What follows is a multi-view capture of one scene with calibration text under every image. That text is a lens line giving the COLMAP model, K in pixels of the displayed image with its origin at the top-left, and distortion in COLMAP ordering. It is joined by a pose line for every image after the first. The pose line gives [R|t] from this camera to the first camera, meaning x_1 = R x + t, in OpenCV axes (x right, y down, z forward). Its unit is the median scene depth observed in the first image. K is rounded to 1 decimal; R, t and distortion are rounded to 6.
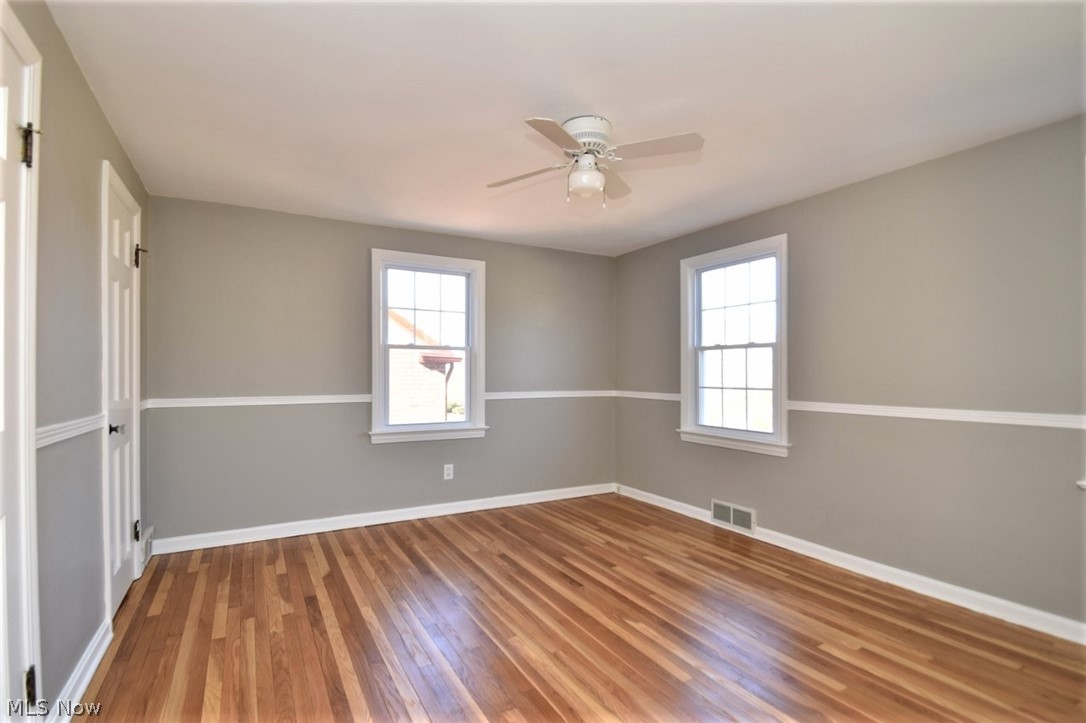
lens RADIAL K [[503.7, 0, 540.4], [0, 503.7, 366.3], [0, 0, 1]] dist [-0.009834, -0.000283]
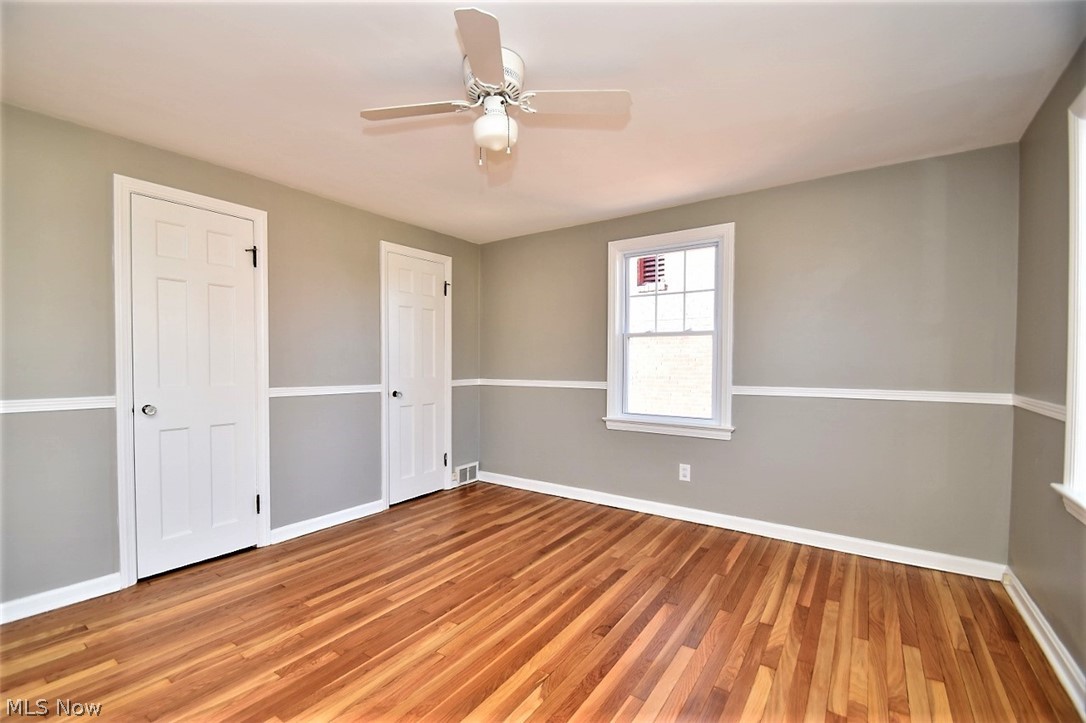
lens RADIAL K [[478.1, 0, 534.6], [0, 478.1, 364.9], [0, 0, 1]] dist [-0.000619, -0.009598]
pose [[0.425939, 0.002895, -0.904747, 0.566564], [0.008957, 0.999932, 0.007417, 0.013222], [0.904708, -0.011263, 0.425884, 0.486716]]
